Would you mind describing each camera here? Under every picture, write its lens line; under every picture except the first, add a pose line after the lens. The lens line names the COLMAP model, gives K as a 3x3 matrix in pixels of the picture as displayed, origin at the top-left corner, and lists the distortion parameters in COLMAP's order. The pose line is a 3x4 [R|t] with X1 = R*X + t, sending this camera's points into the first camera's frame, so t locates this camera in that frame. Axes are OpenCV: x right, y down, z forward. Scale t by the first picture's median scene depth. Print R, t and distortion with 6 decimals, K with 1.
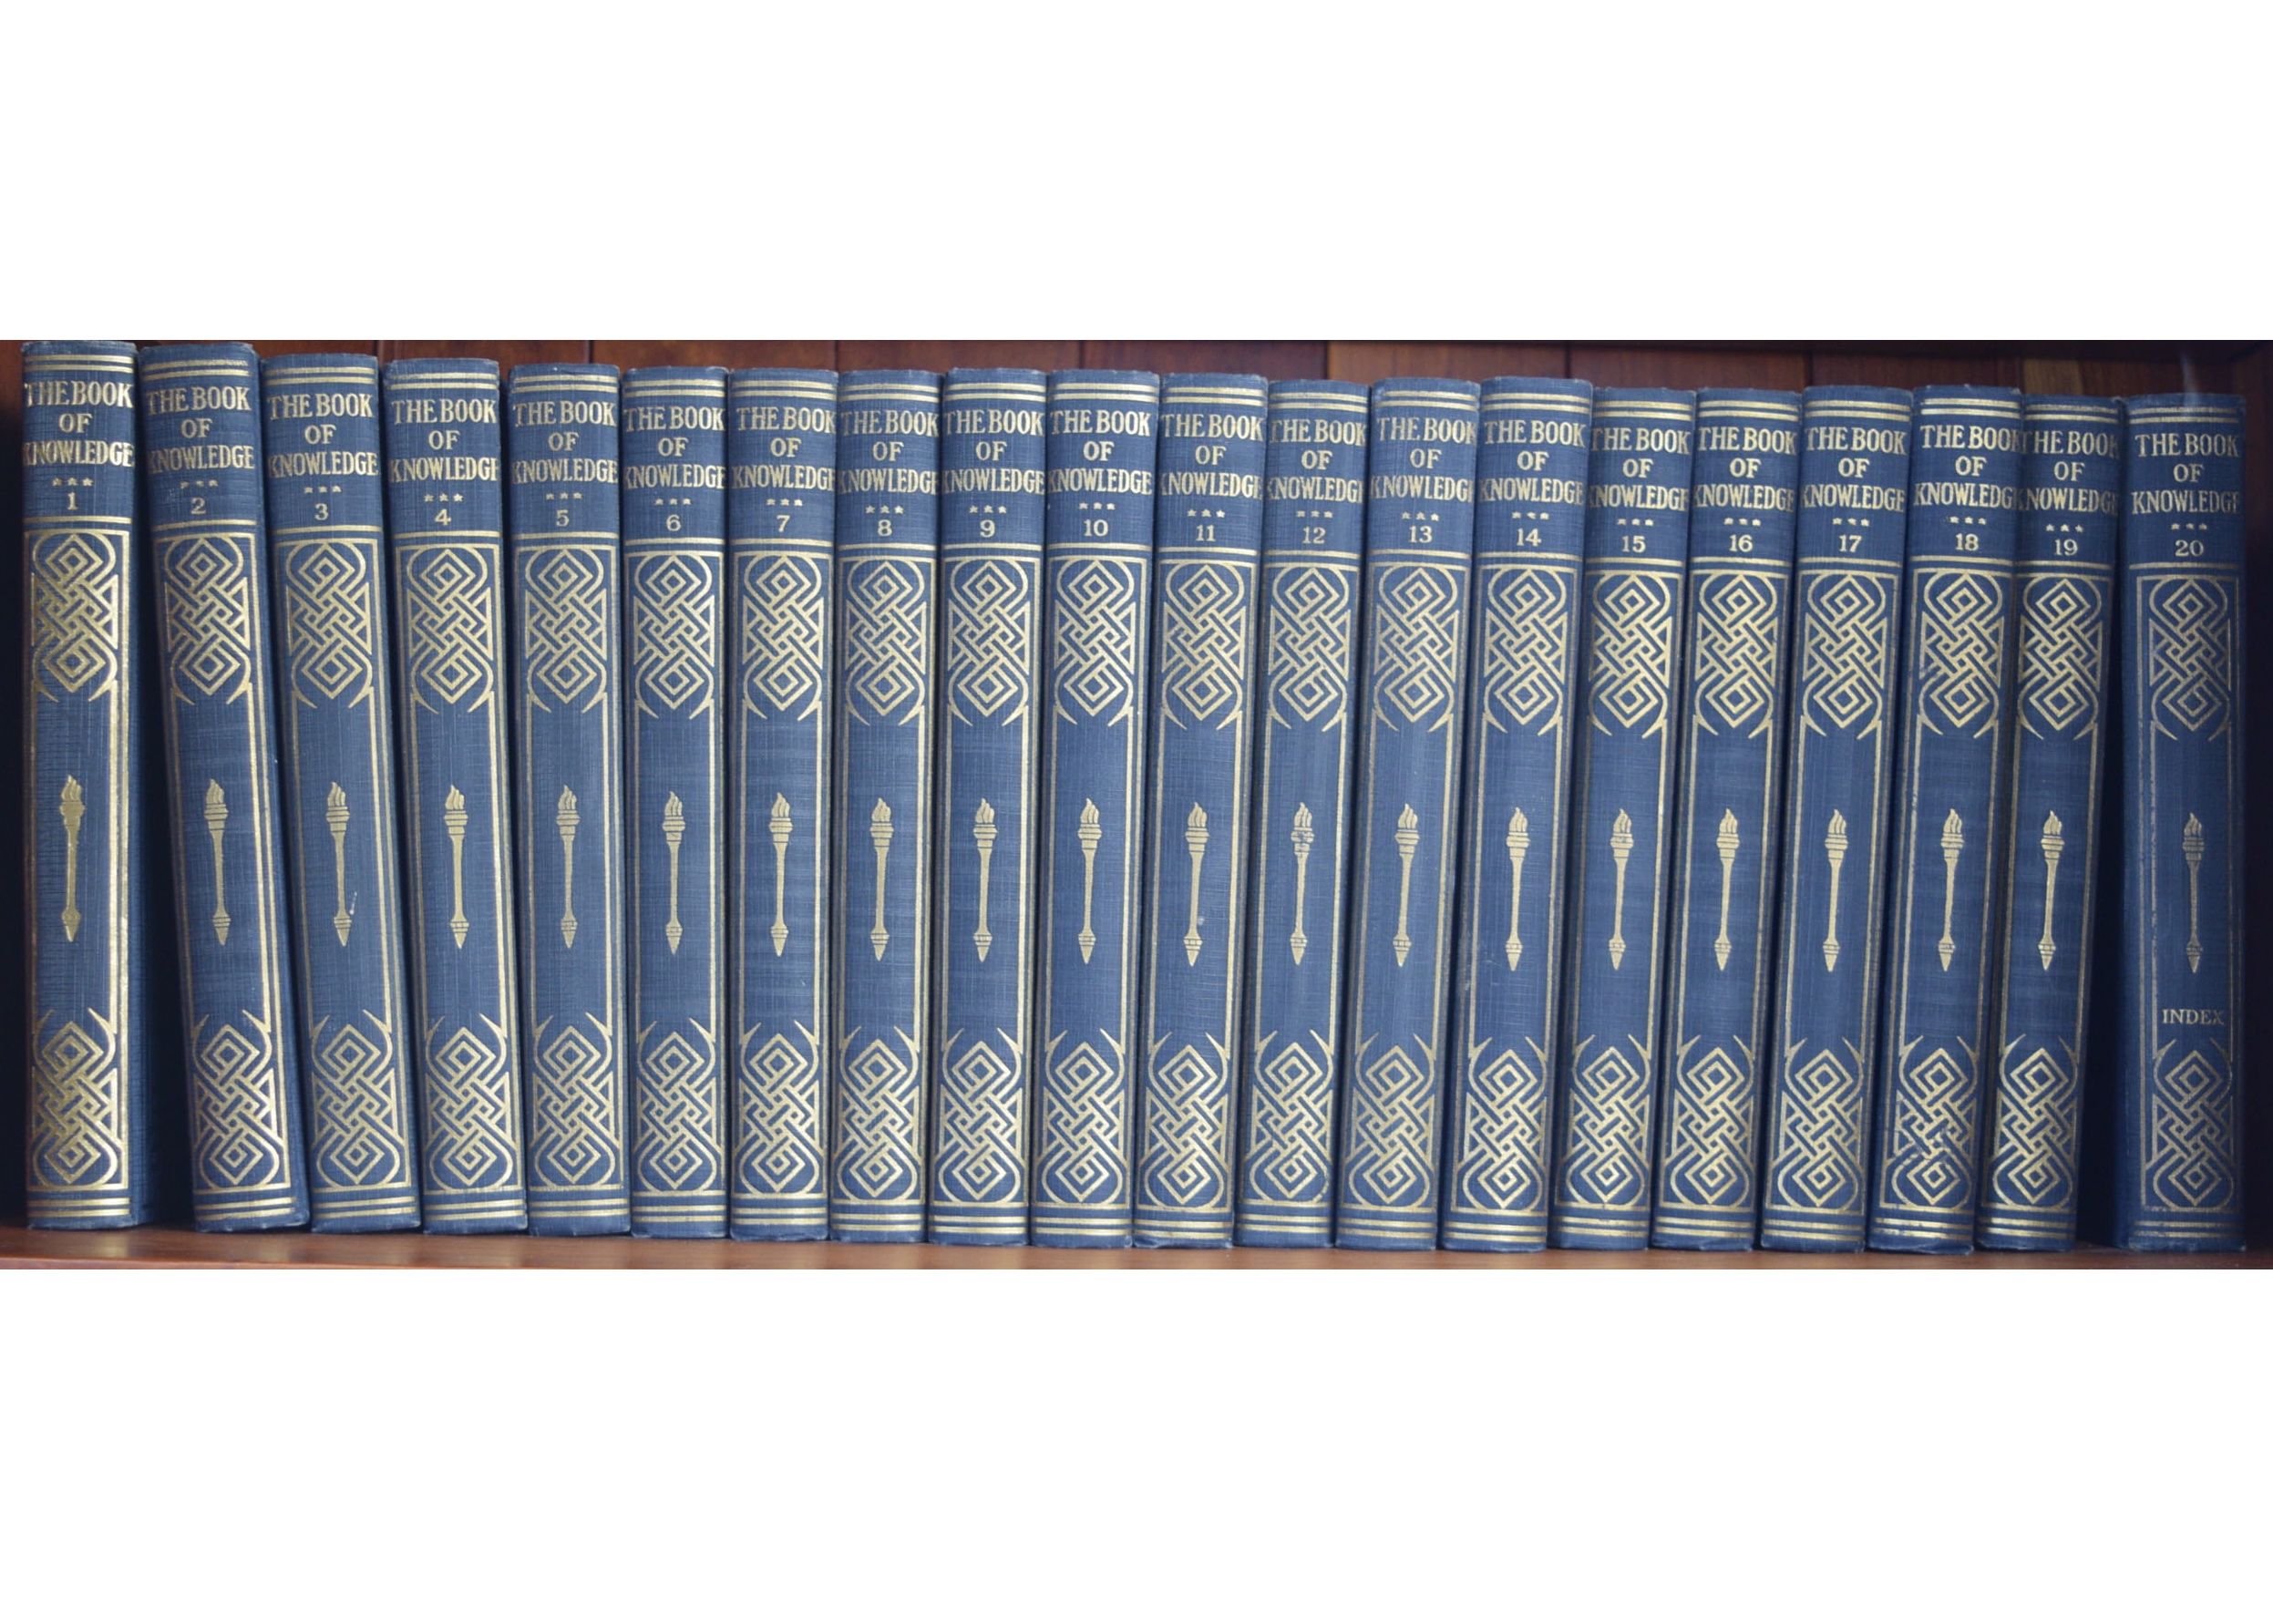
lens RADIAL K [[2663.9, 0, 1136.5], [0, 2663.9, 812.0], [0, 0, 1]] dist [-0.086934, 0.016064]
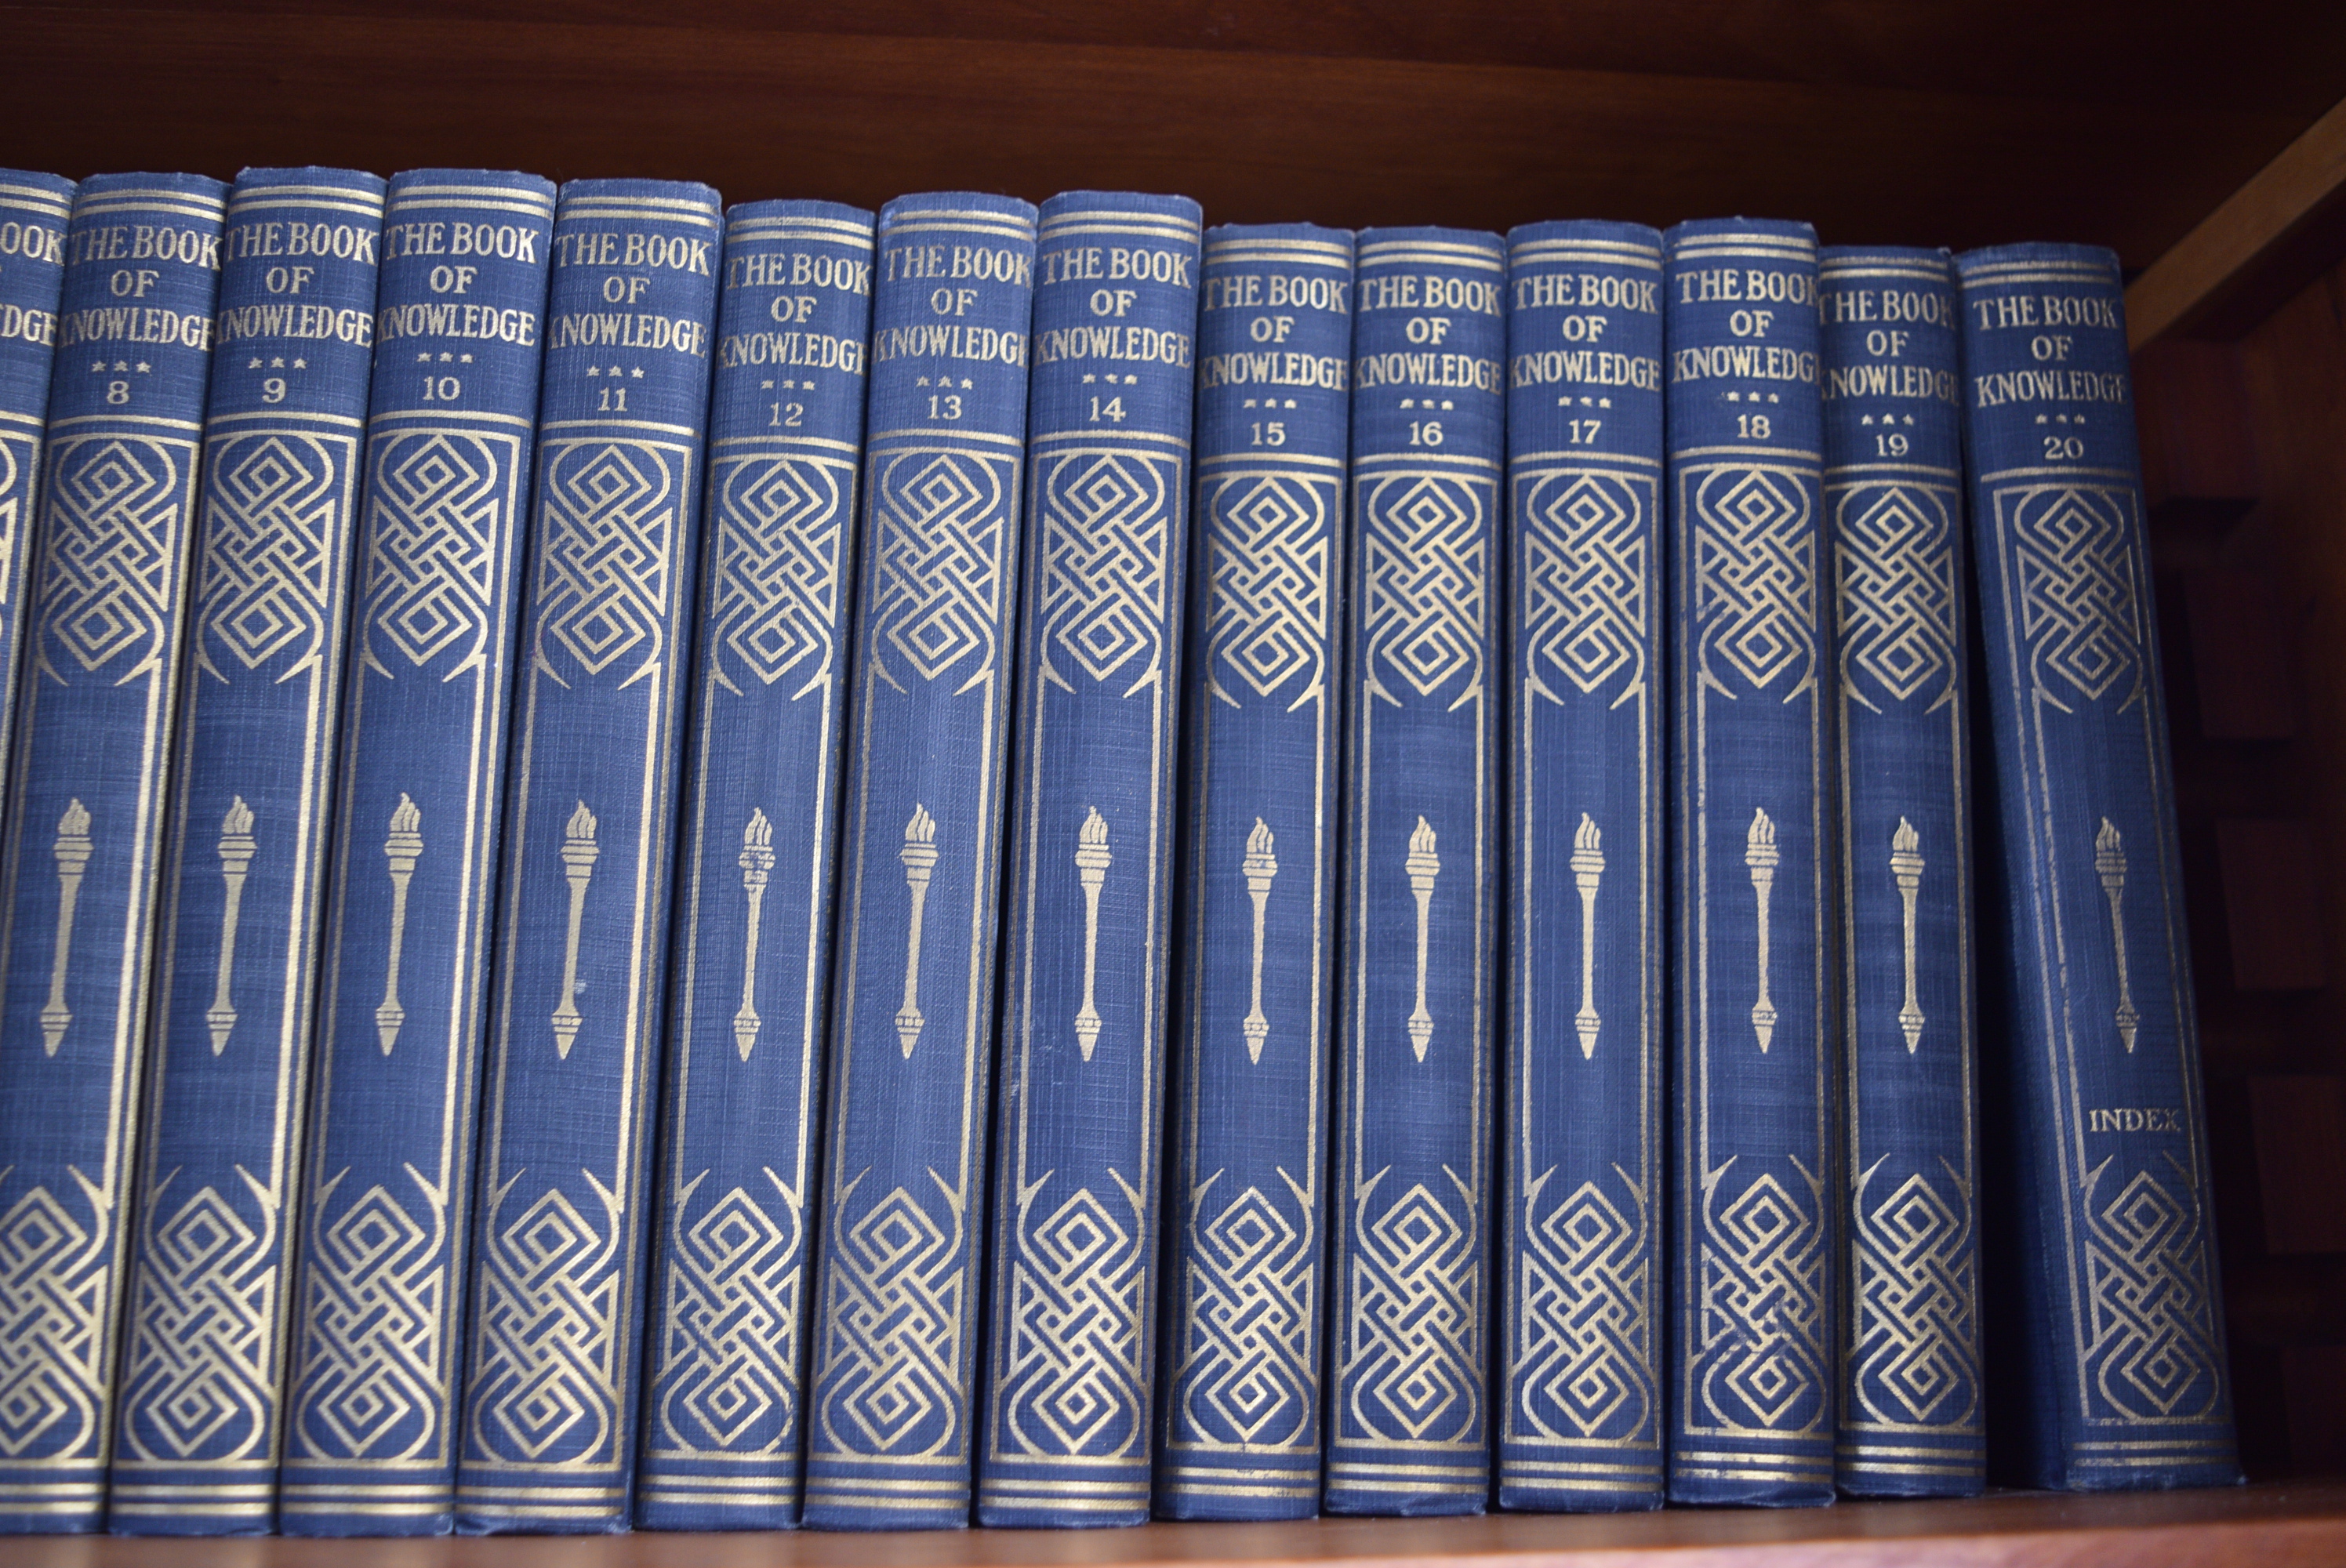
lens RADIAL K [[2296.8, 0, 1173.0], [0, 2296.8, 784.0], [0, 0, 1]] dist [-0.086109, 0.025797]
pose [[0.995049, -0.002819, 0.099350, 0.107550], [0.019490, 0.985725, -0.167231, 0.085008], [-0.097460, 0.168339, 0.980899, 0.456433]]
